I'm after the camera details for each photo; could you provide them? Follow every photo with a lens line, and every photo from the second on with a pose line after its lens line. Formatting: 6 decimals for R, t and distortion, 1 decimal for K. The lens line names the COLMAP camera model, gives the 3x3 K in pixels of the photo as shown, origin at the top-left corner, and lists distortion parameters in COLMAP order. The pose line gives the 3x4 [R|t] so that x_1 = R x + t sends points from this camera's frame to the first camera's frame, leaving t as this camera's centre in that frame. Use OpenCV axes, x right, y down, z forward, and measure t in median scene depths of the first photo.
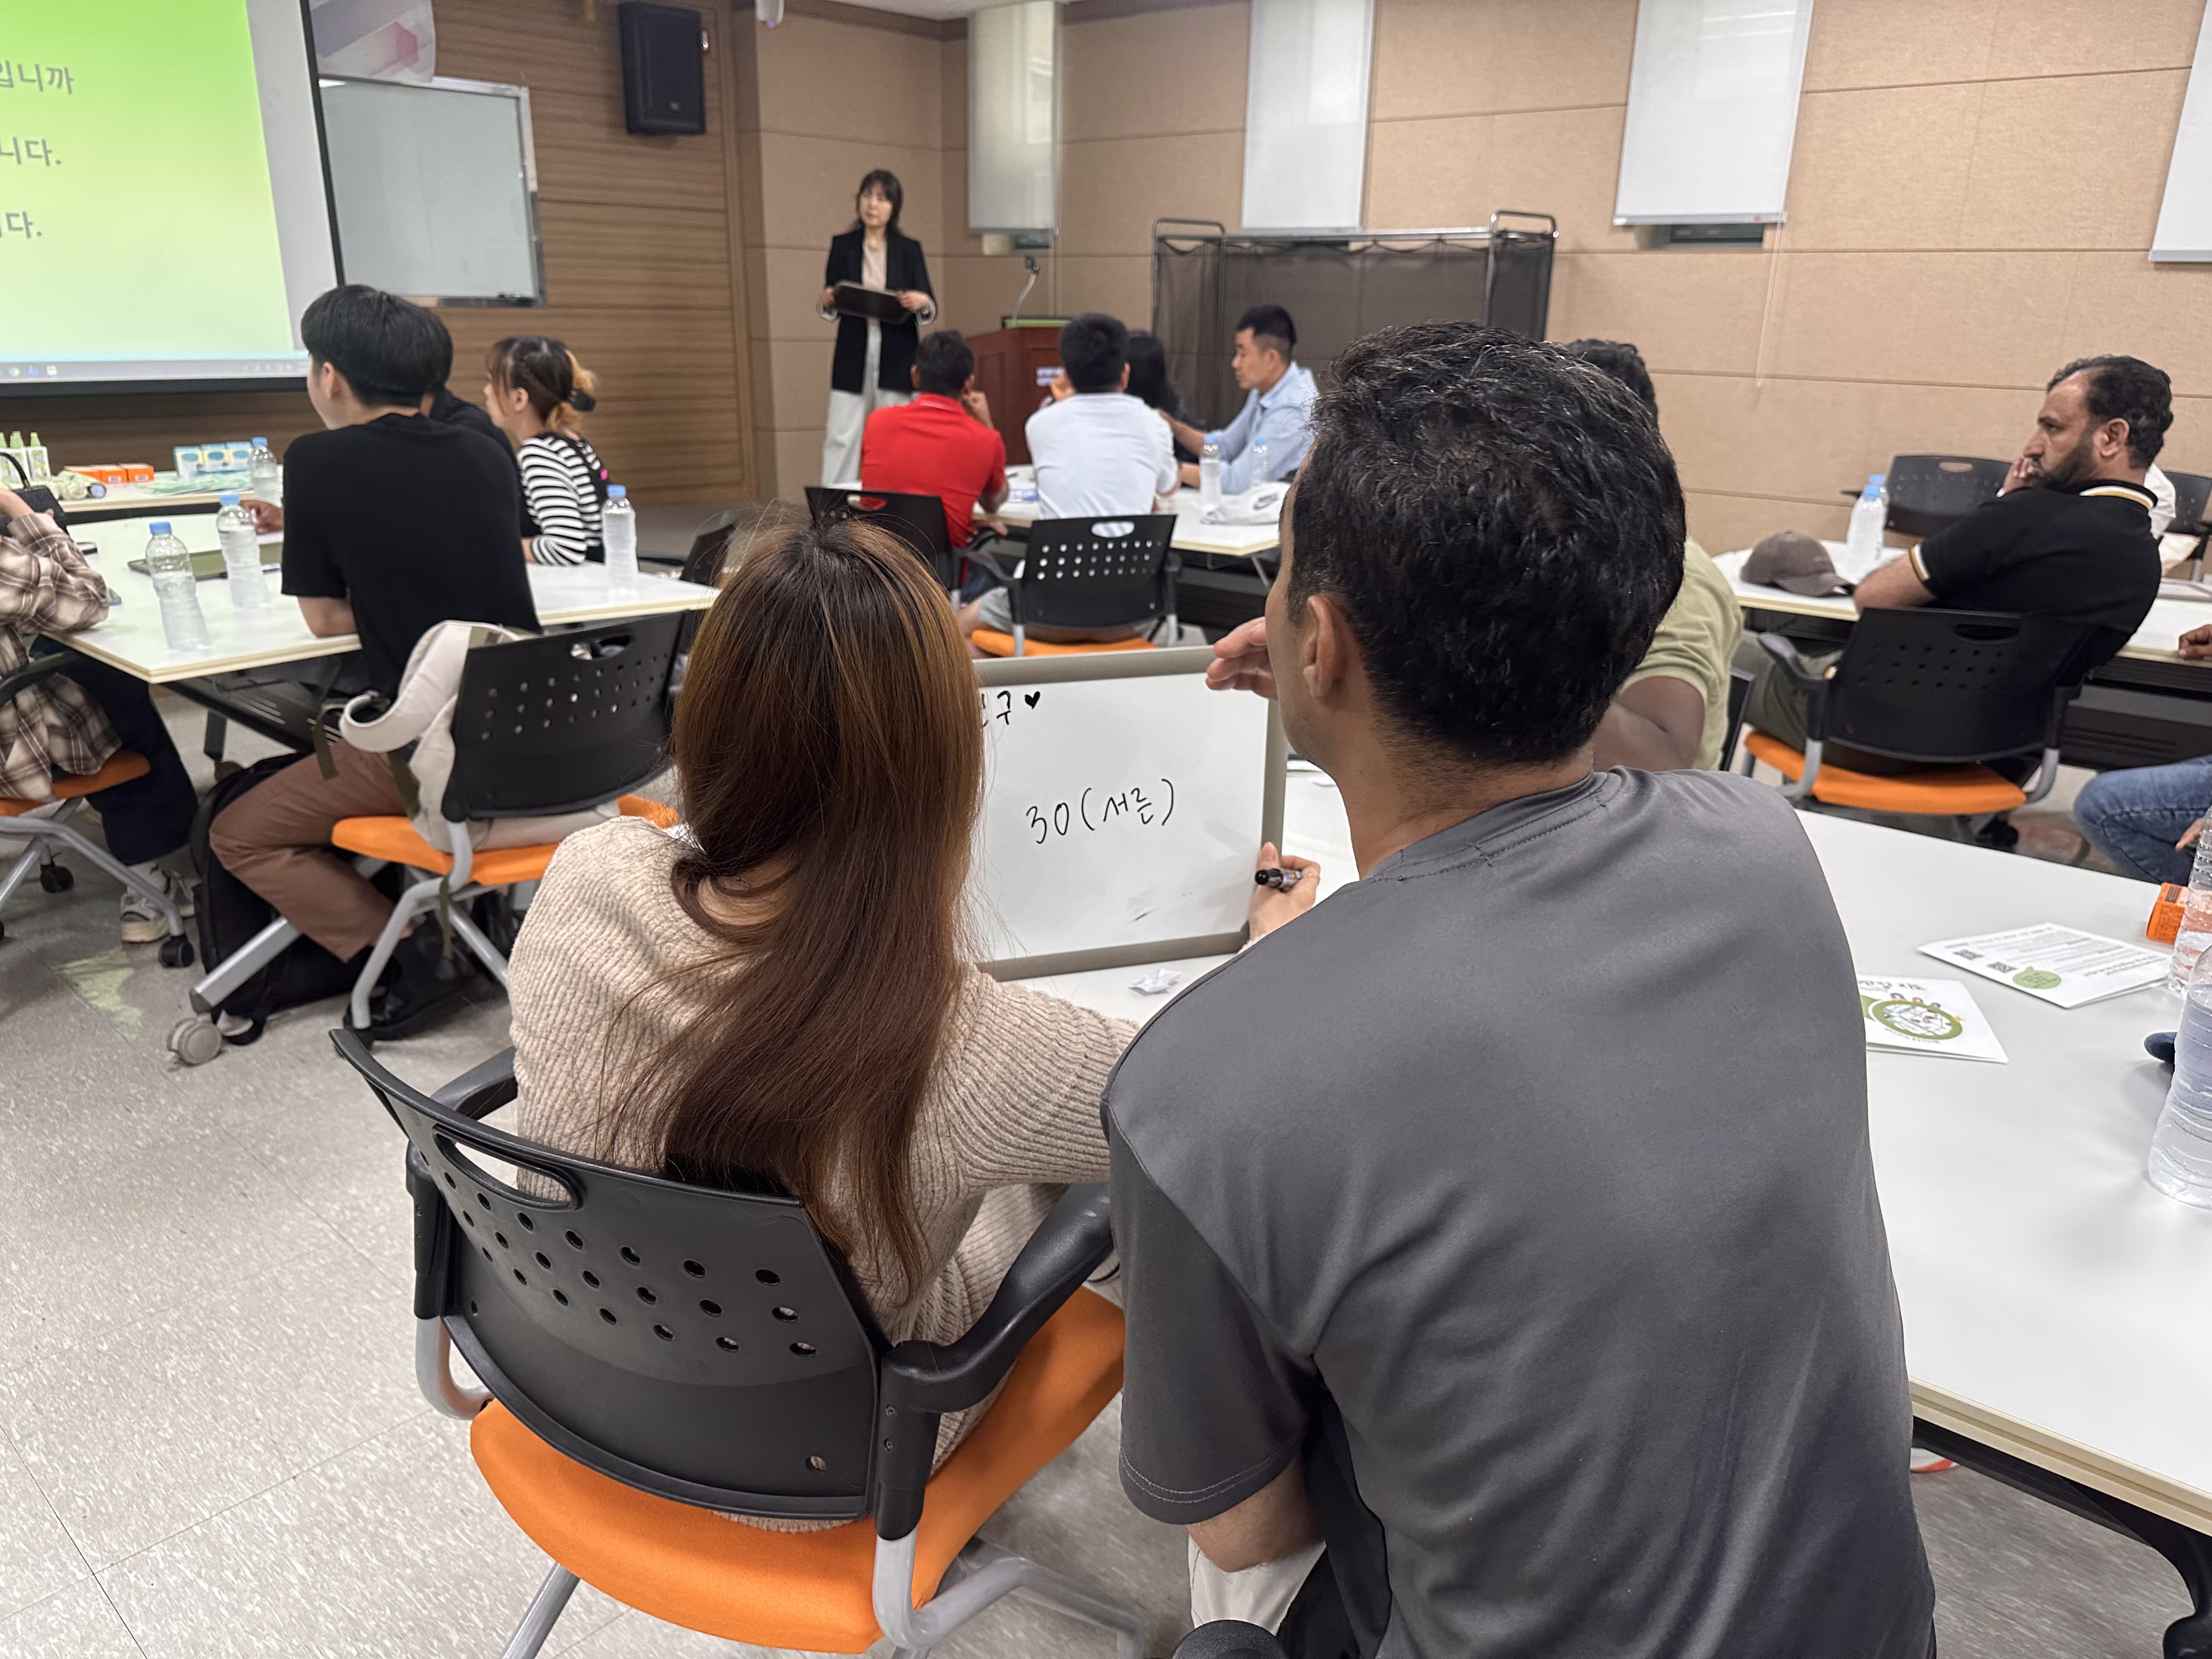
lens RADIAL K [[1572.3, 0, 1132.0], [0, 1572.3, 857.7], [0, 0, 1]] dist [0.018308, -0.022723]
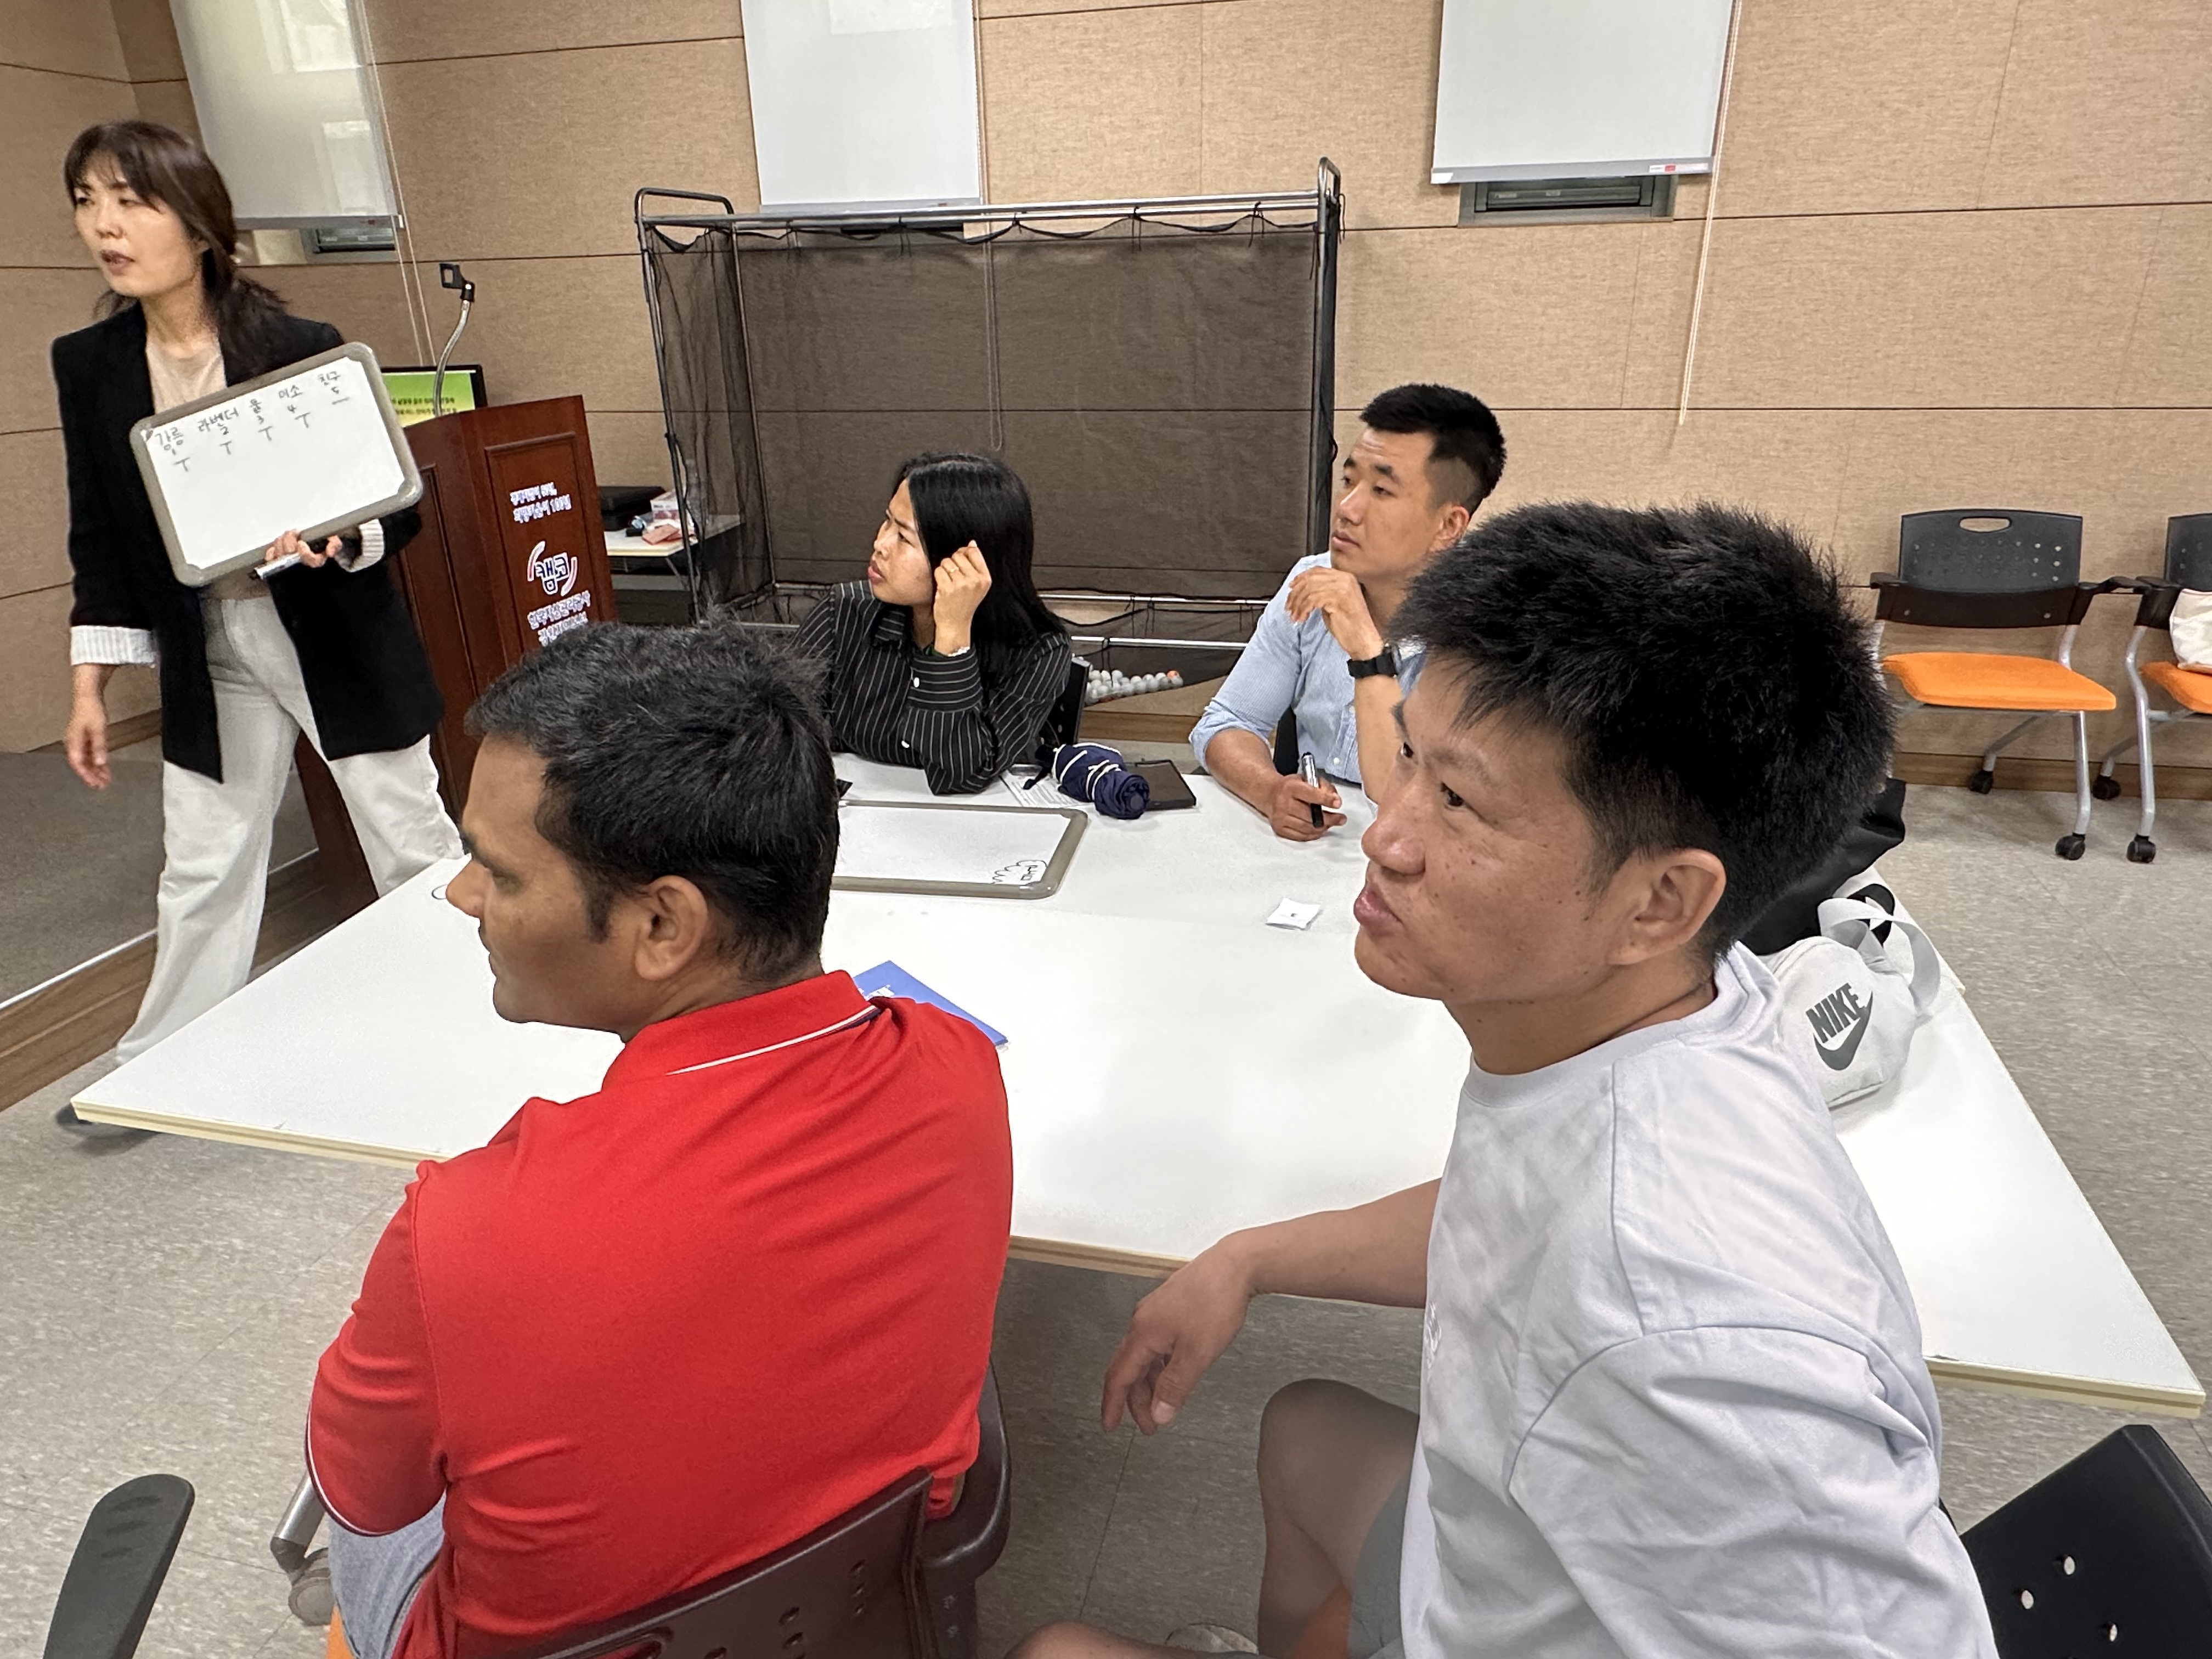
lens RADIAL K [[1387.6, 0, 1108.3], [0, 1387.6, 897.6], [0, 0, 1]] dist [-0.000004, -0.000345]
pose [[0.887878, -0.218814, 0.404714, -0.092572], [0.189411, 0.975503, 0.111883, -0.184487], [-0.419281, -0.022681, 0.907573, 0.480202]]
